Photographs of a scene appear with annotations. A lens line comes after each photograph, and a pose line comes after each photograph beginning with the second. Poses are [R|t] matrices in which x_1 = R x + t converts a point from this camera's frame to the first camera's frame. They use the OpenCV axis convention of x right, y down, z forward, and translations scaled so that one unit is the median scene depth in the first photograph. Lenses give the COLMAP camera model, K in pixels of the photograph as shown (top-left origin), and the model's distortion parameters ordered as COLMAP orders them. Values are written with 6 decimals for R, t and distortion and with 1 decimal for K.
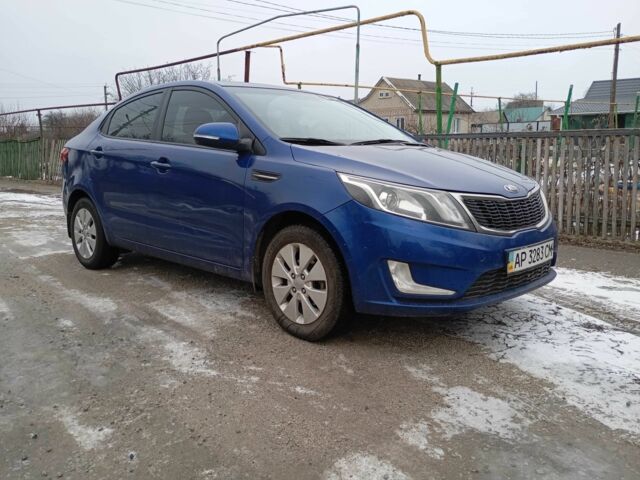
lens RADIAL K [[537.0, 0, 321.5], [0, 537.0, 239.9], [0, 0, 1]] dist [0.077441, -0.089144]
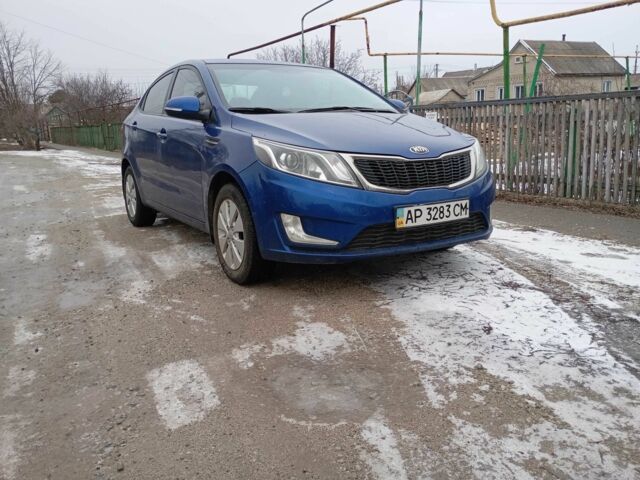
lens RADIAL K [[537.0, 0, 321.5], [0, 537.0, 239.9], [0, 0, 1]] dist [0.077441, -0.089144]
pose [[0.969892, 0.027645, -0.241960, 0.426126], [-0.016304, 0.998678, 0.048750, 0.032745], [0.242988, -0.043337, 0.969061, -0.077627]]
